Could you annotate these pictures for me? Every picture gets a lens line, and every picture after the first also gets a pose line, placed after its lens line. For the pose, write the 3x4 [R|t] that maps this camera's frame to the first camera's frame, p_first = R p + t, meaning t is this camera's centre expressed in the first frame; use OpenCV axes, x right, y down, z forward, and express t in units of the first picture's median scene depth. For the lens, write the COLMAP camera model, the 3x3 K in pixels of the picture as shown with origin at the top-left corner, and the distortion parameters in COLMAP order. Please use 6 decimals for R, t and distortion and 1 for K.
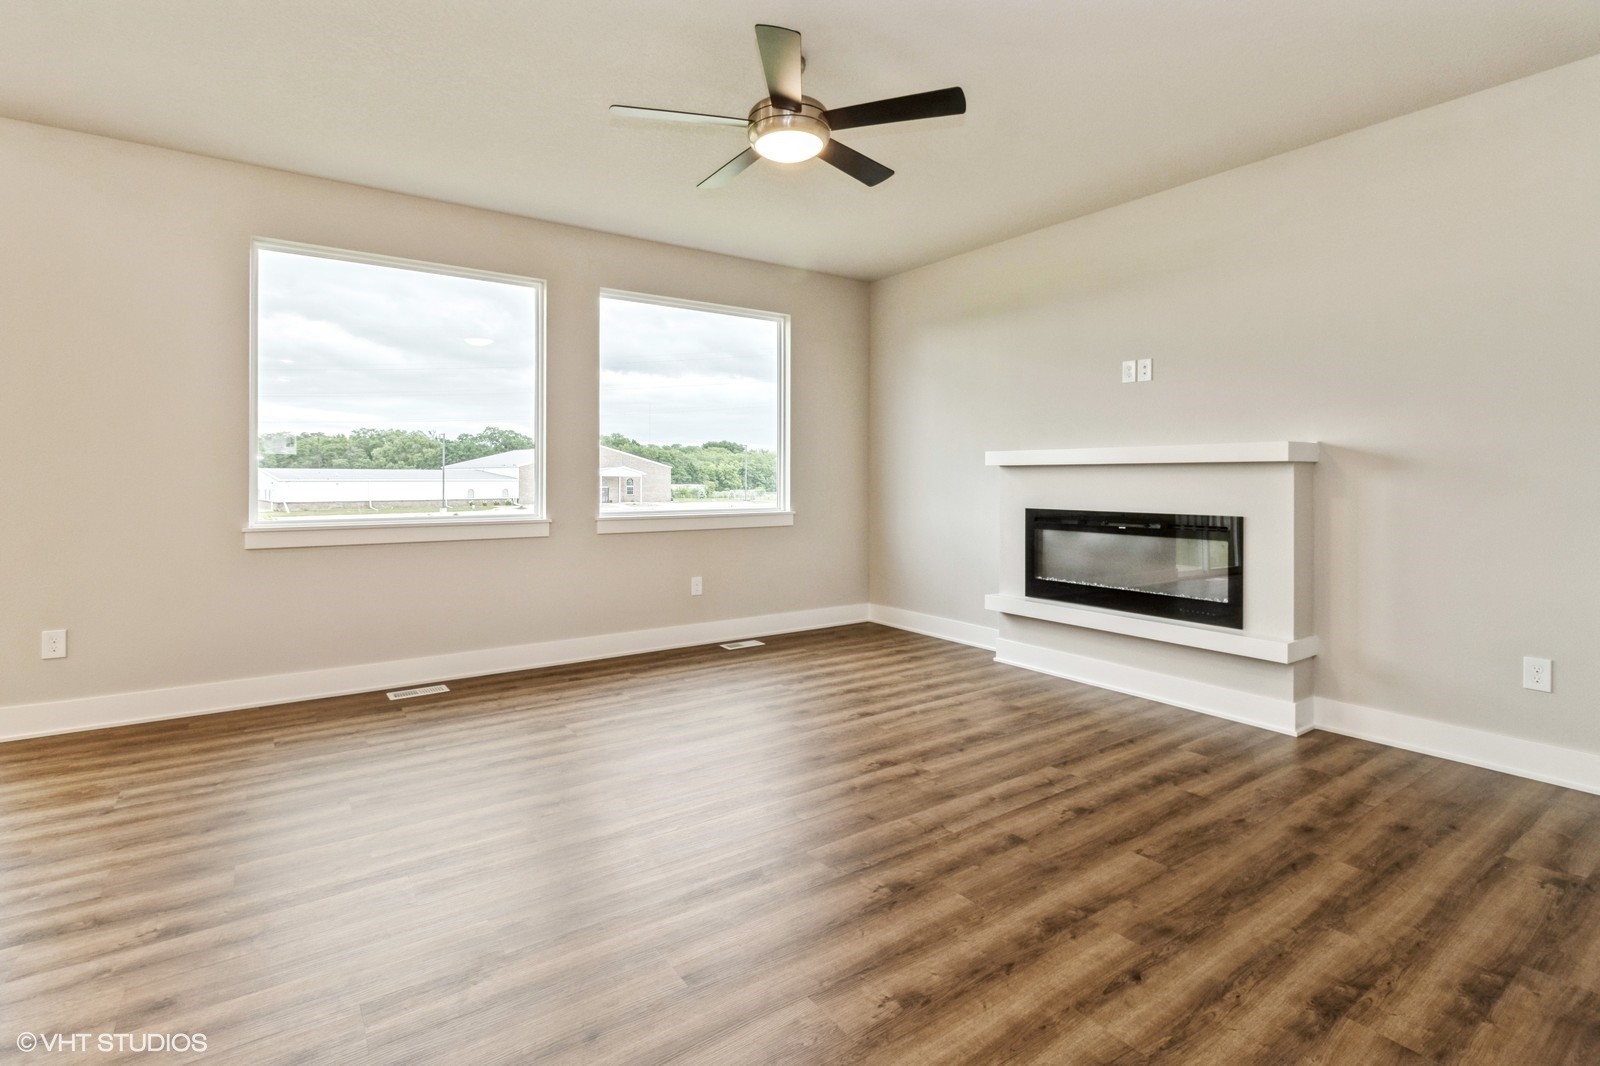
lens RADIAL K [[764.2, 0, 804.5], [0, 764.2, 485.1], [0, 0, 1]] dist [-0.001987, -0.000597]
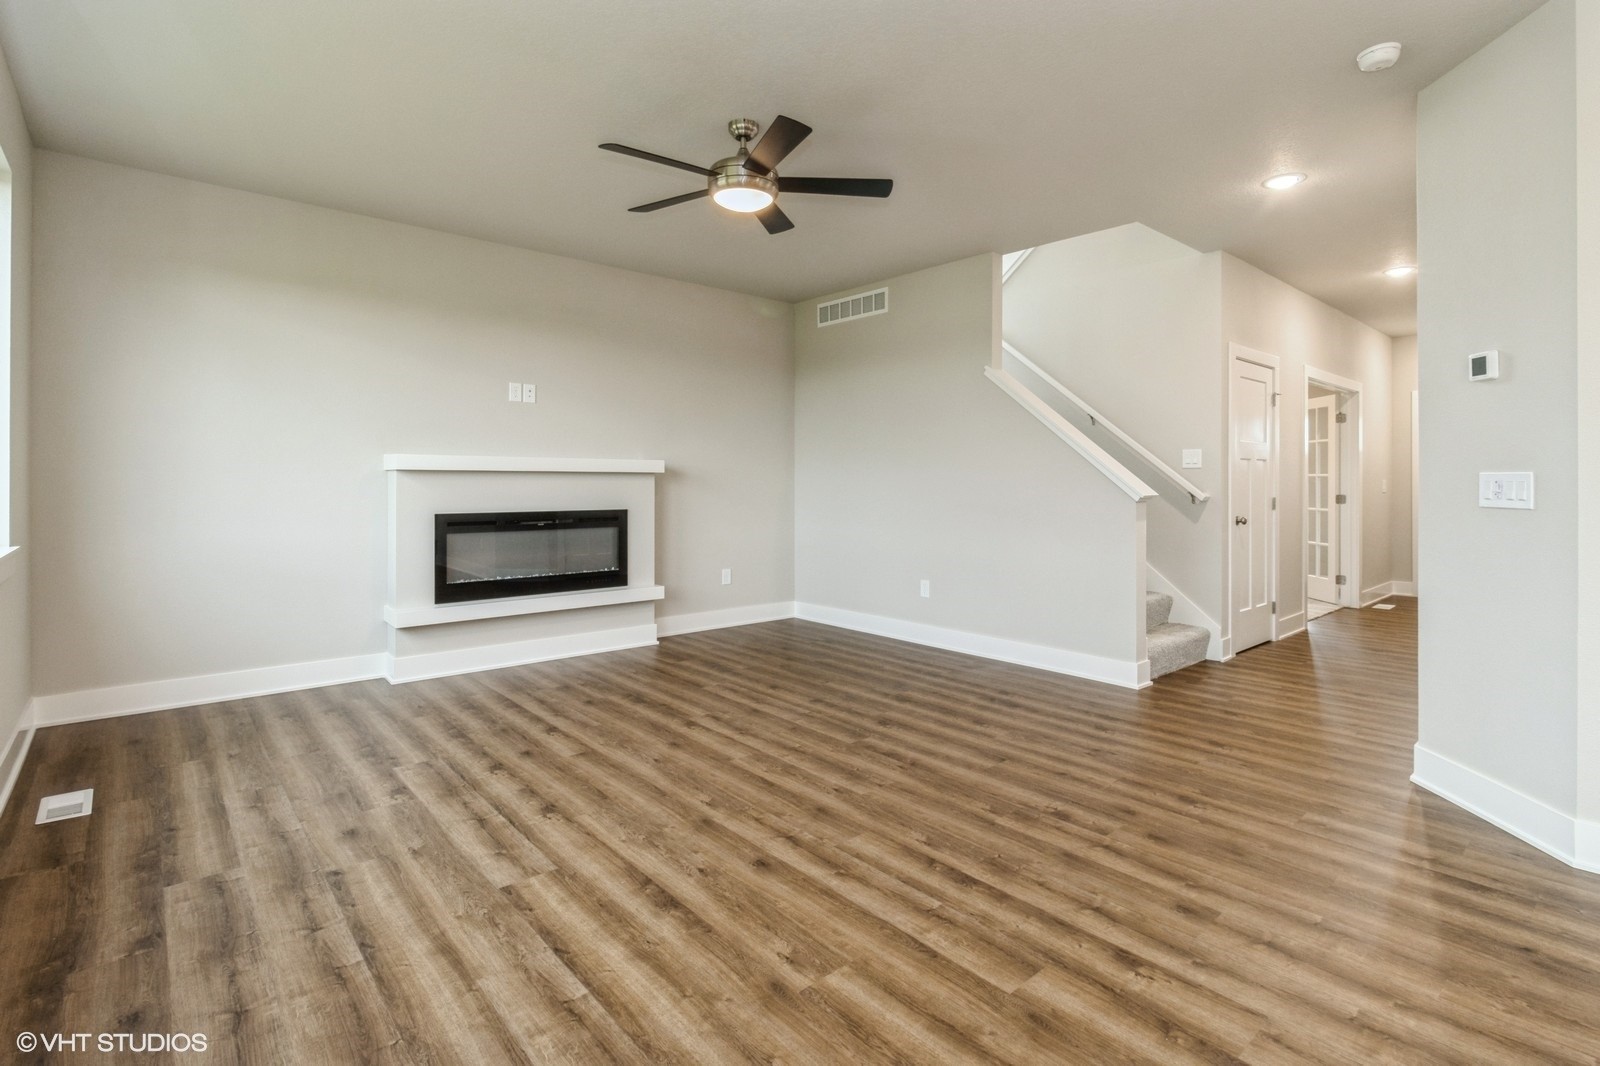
lens RADIAL K [[764.2, 0, 804.5], [0, 764.2, 485.1], [0, 0, 1]] dist [-0.001987, -0.000597]
pose [[-0.098831, -0.001851, 0.995103, -0.905874], [0.006897, 0.999973, 0.002545, -0.006877], [-0.995080, 0.007115, -0.098816, 0.778551]]
